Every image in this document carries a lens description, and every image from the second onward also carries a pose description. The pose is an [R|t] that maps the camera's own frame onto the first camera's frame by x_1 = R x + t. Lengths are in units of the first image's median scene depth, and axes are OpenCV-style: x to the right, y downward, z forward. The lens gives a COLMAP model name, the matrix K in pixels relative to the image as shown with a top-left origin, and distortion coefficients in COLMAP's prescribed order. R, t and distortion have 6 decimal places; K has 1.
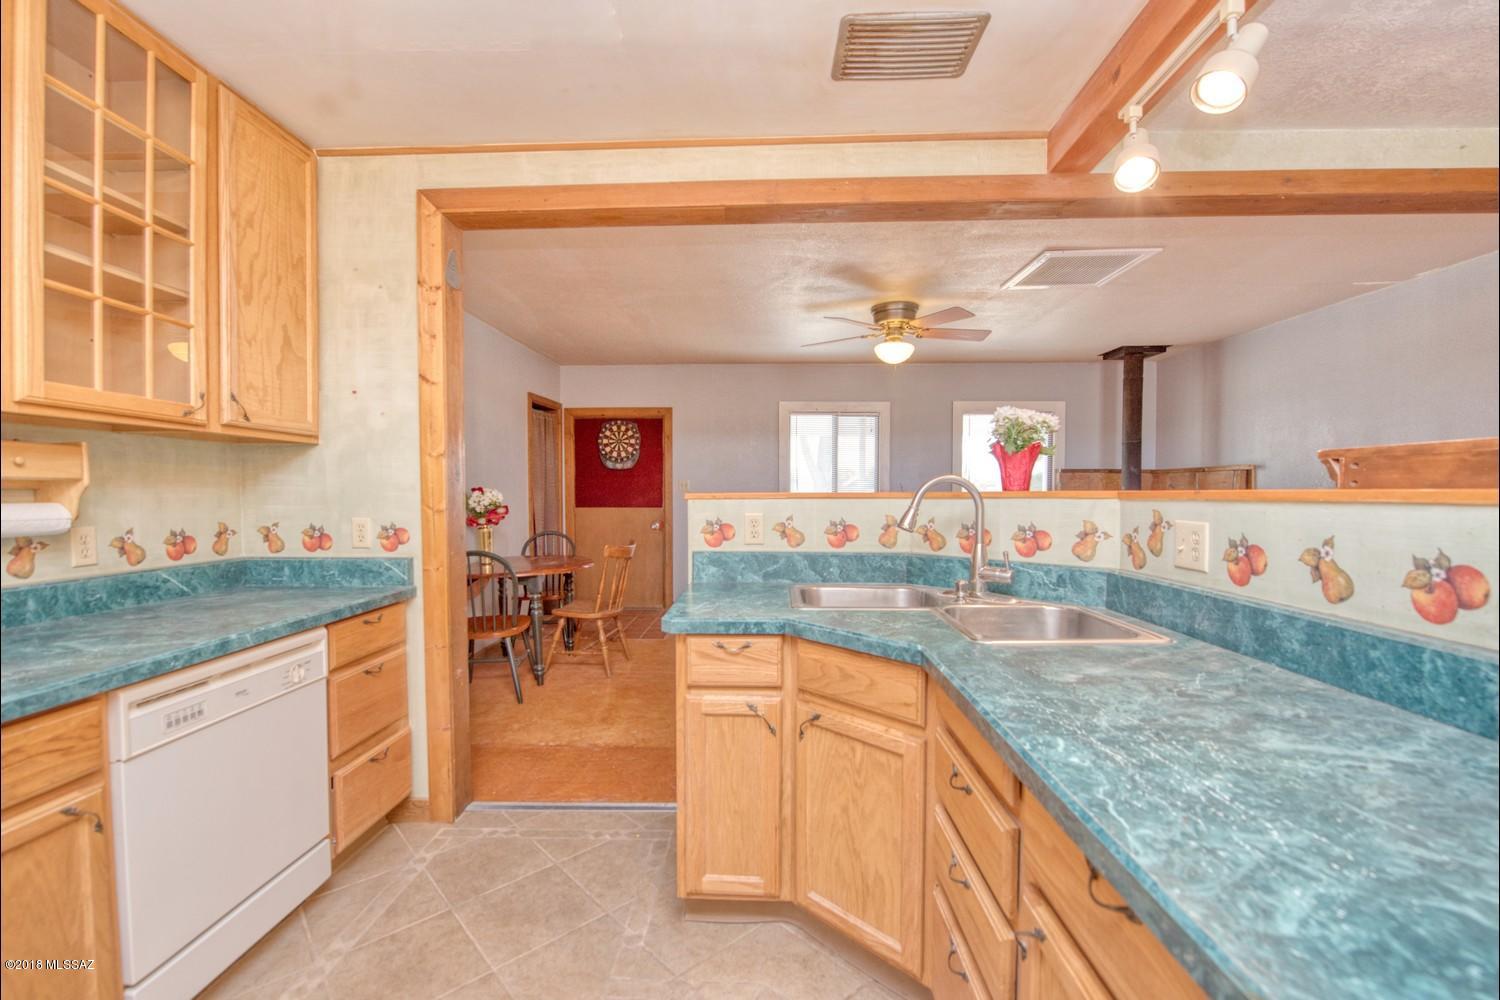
lens RADIAL K [[601.7, 0, 743.7], [0, 601.7, 504.9], [0, 0, 1]] dist [-0.012494, -0.002020]
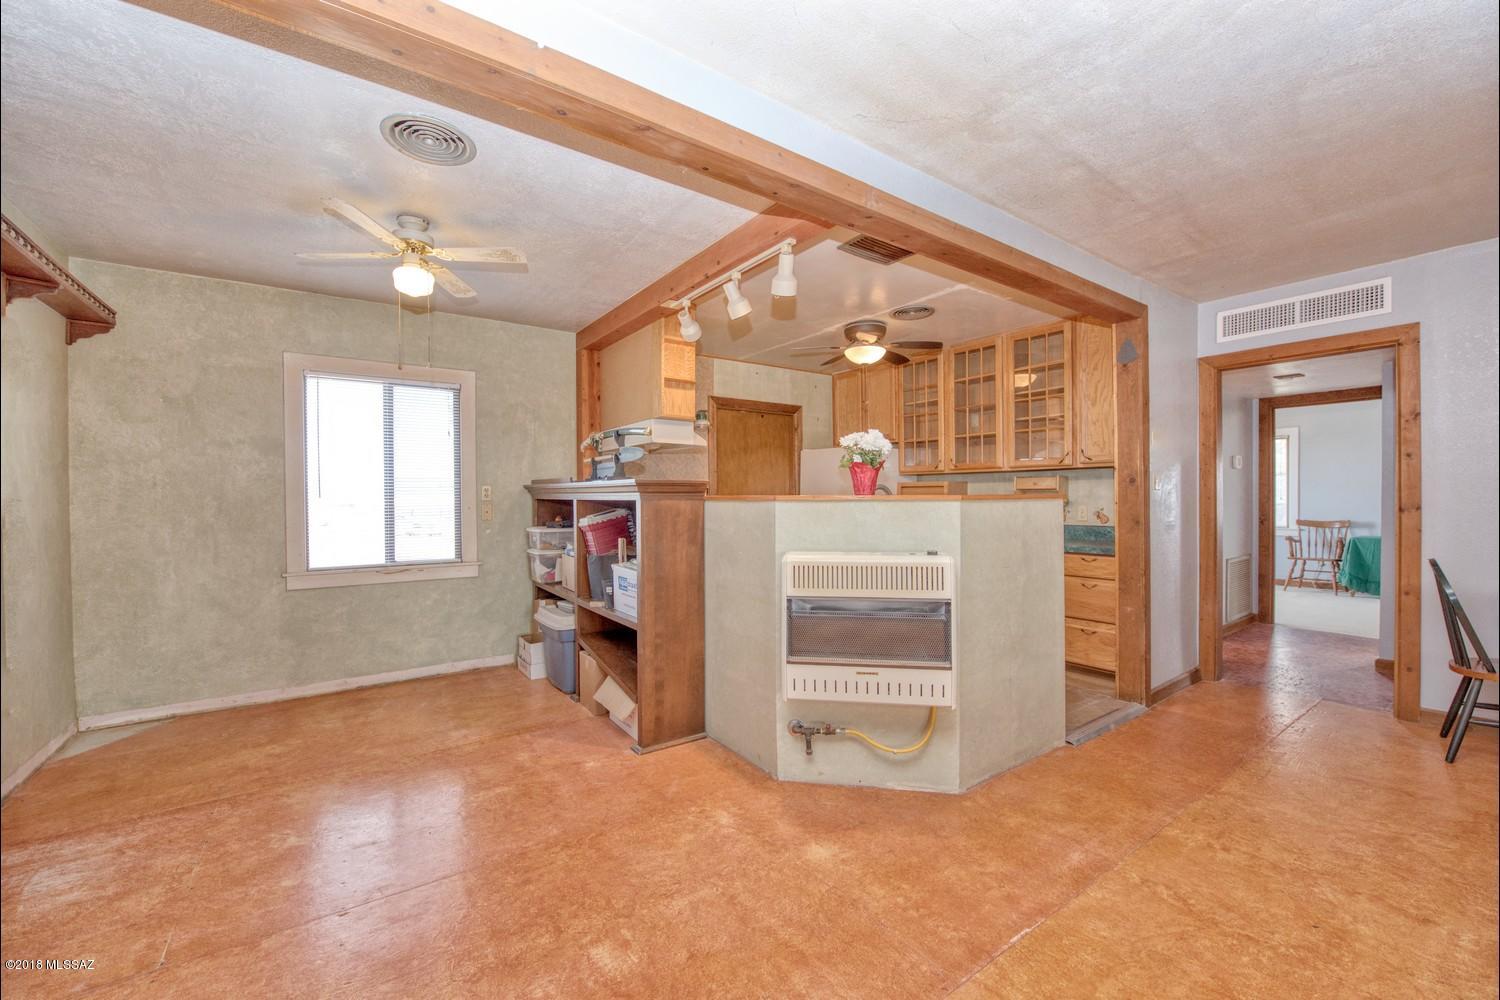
lens RADIAL K [[601.7, 0, 755.4], [0, 601.7, 500.5], [0, 0, 1]] dist [-0.012494, -0.002020]
pose [[-0.771935, 0.013958, -0.635548, 0.195775], [-0.002165, 0.999695, 0.024584, -0.005769], [0.635698, 0.020353, -0.771670, 0.246975]]
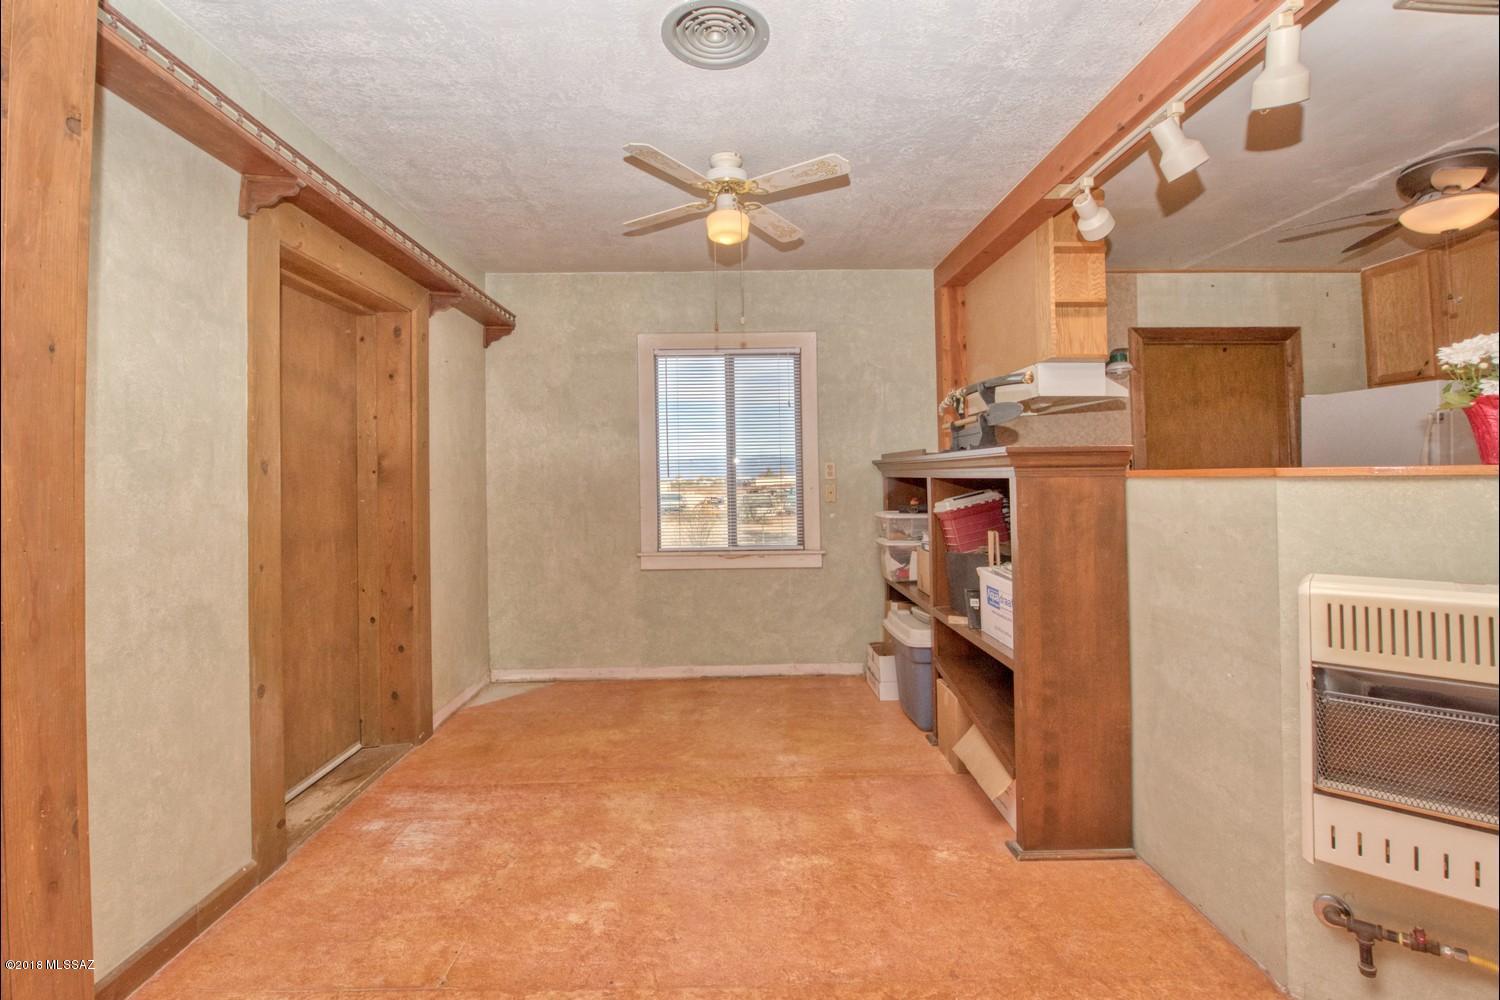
lens RADIAL K [[601.7, 0, 754.0], [0, 601.7, 462.0], [0, 0, 1]] dist [-0.012494, -0.002020]
pose [[-0.998673, 0.017671, -0.048372, 0.162125], [0.018059, 0.999808, -0.007602, -0.004455], [0.048229, -0.008465, -0.998800, 0.198515]]
